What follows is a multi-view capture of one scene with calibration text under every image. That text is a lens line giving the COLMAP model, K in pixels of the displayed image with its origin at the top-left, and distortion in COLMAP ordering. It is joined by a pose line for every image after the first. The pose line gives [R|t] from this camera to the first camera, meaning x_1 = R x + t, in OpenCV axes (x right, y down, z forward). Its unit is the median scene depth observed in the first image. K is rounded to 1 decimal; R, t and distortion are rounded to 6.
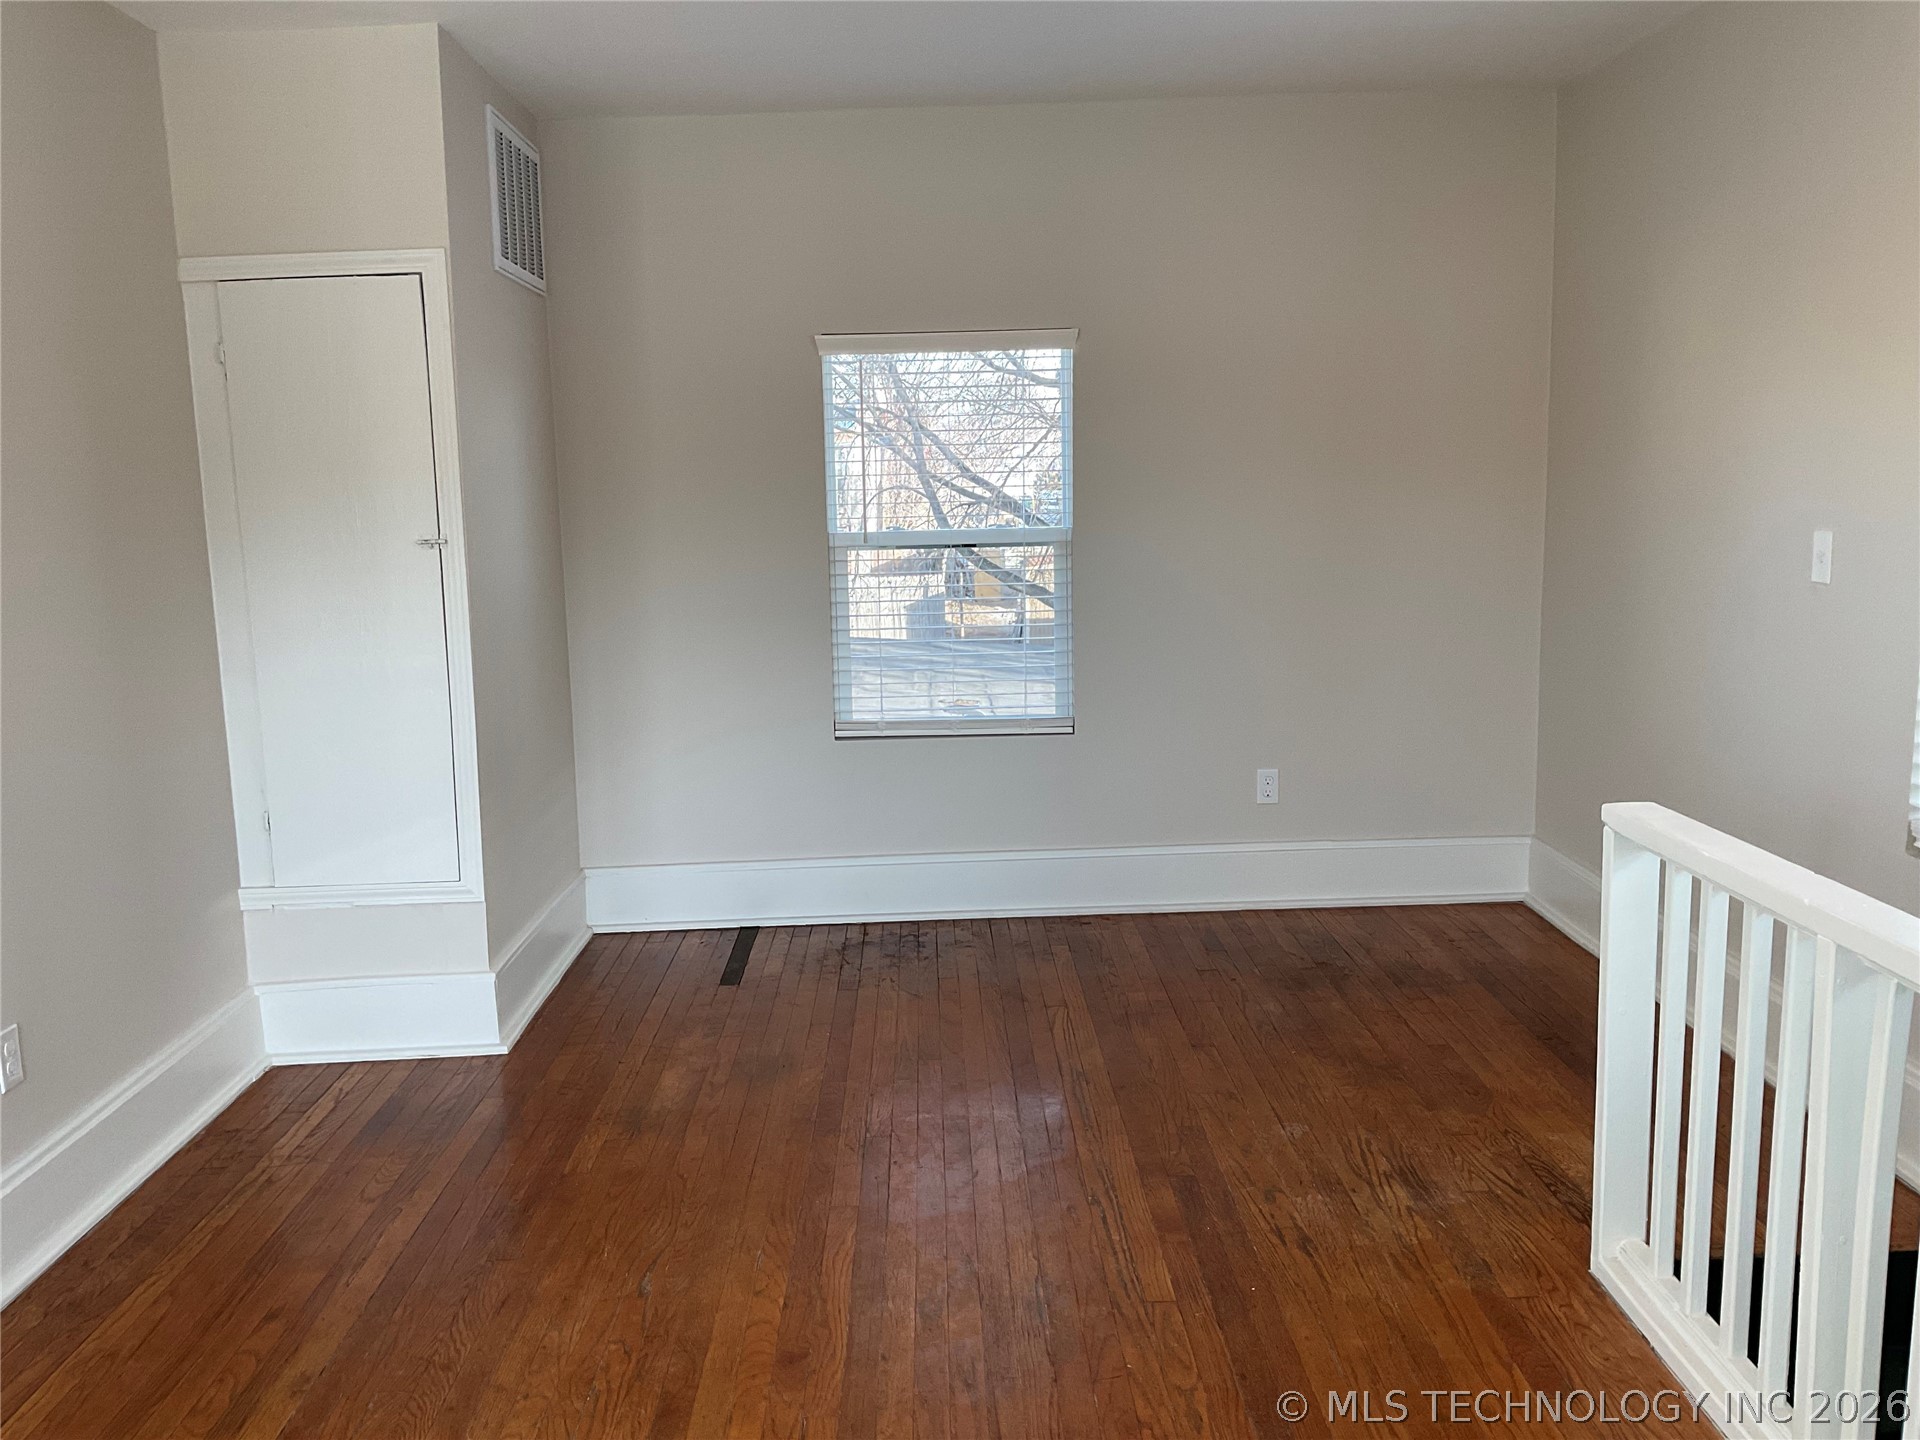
lens RADIAL K [[1593.1, 0, 961.1], [0, 1593.1, 710.7], [0, 0, 1]] dist [0.017502, -0.008263]
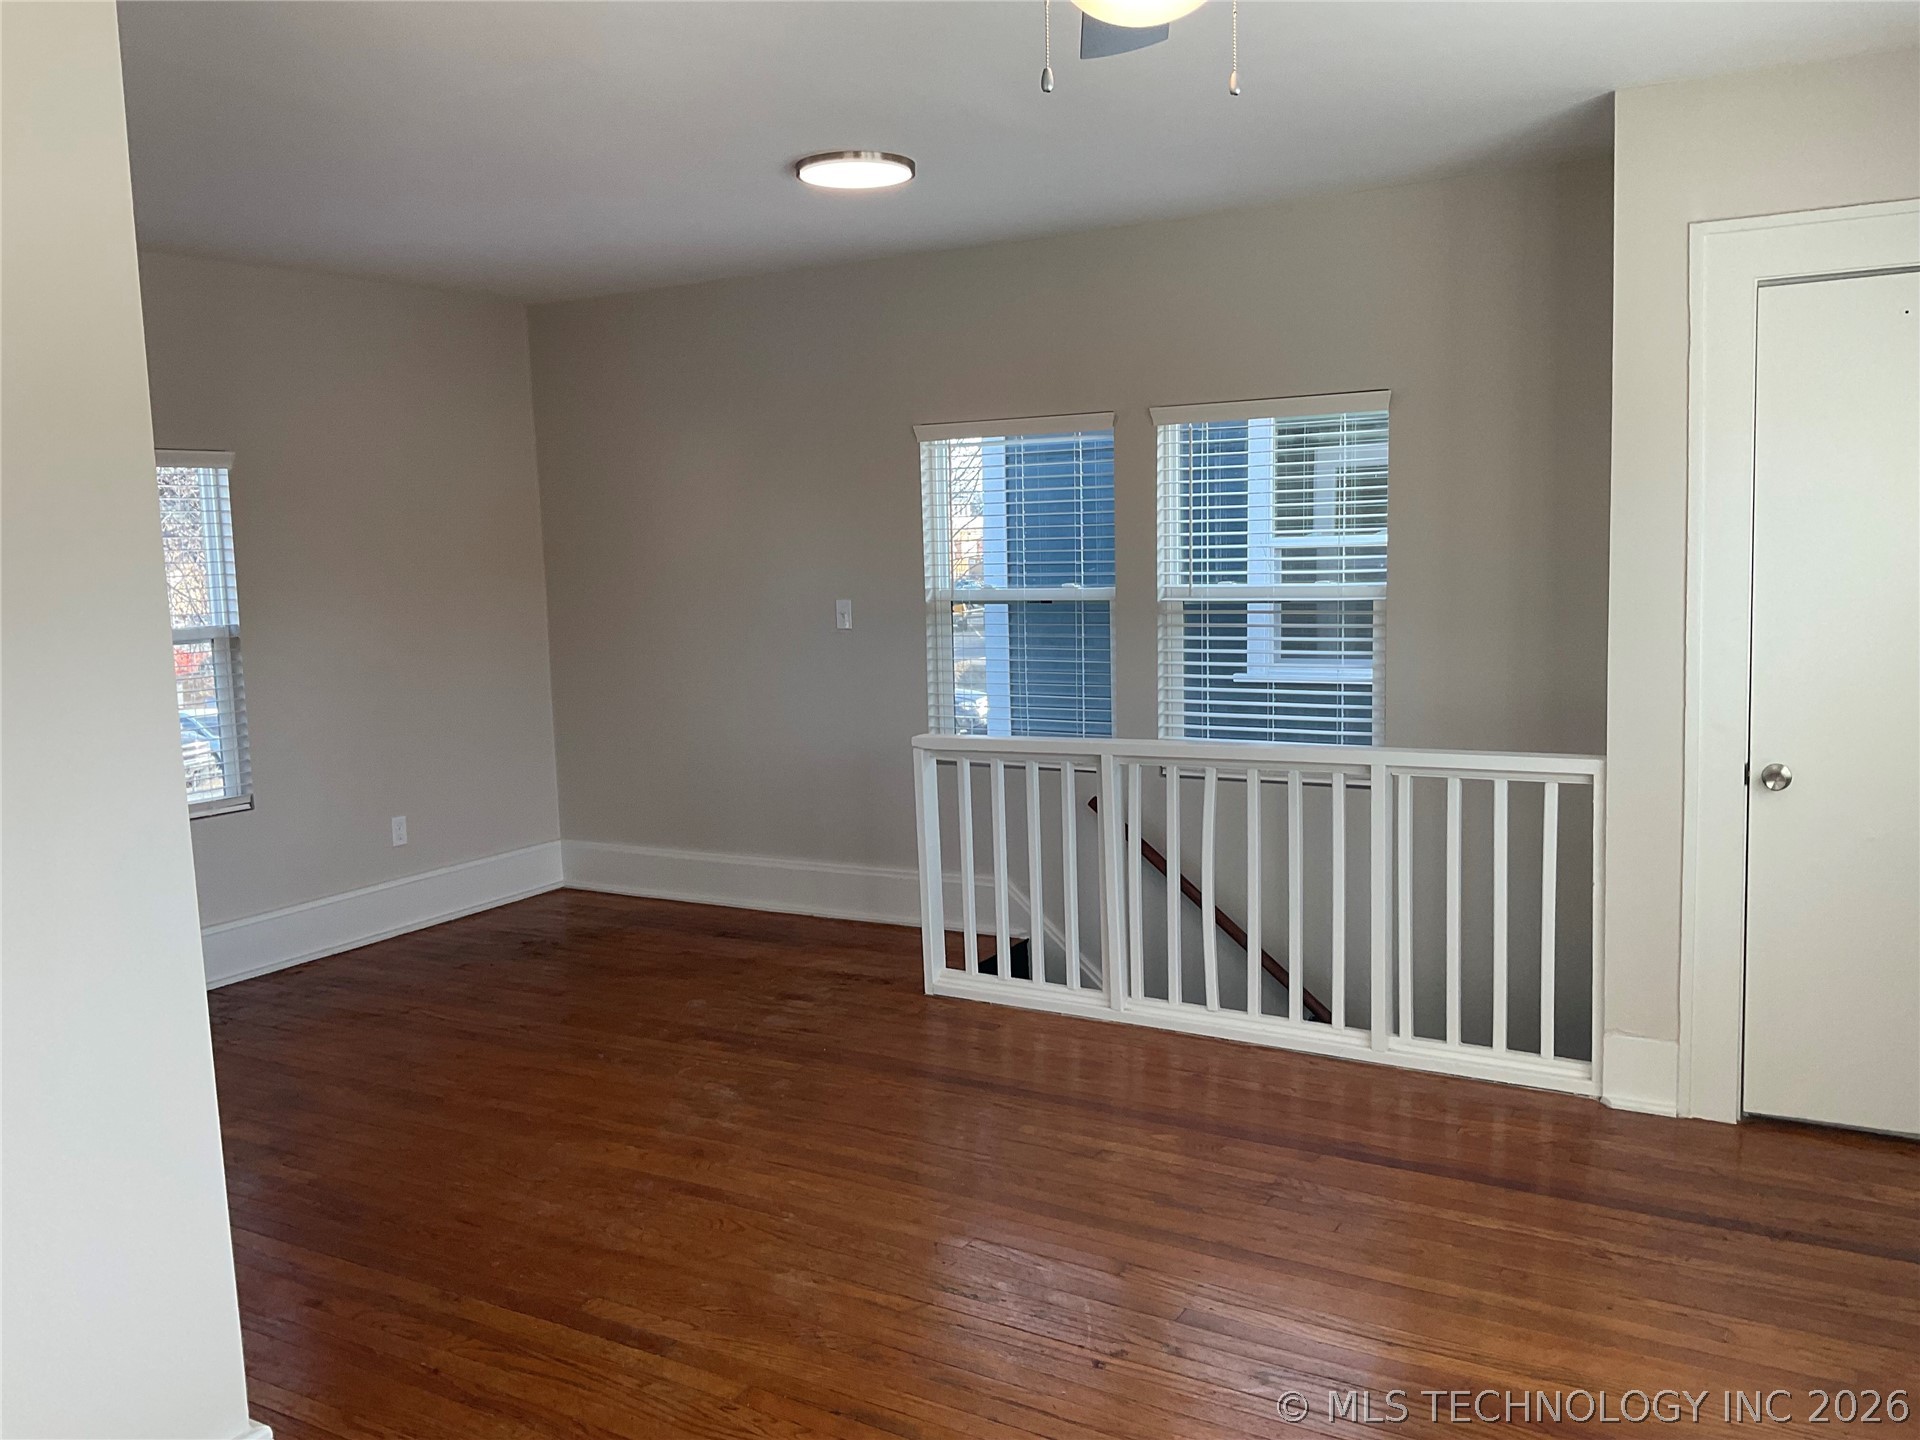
lens RADIAL K [[1593.1, 0, 959.2], [0, 1593.1, 722.6], [0, 0, 1]] dist [0.017502, -0.008263]
pose [[0.527553, -0.096184, 0.844060, -0.924869], [0.158553, 0.987259, 0.013403, 0.026945], [-0.834595, 0.126757, 0.536082, -0.026308]]
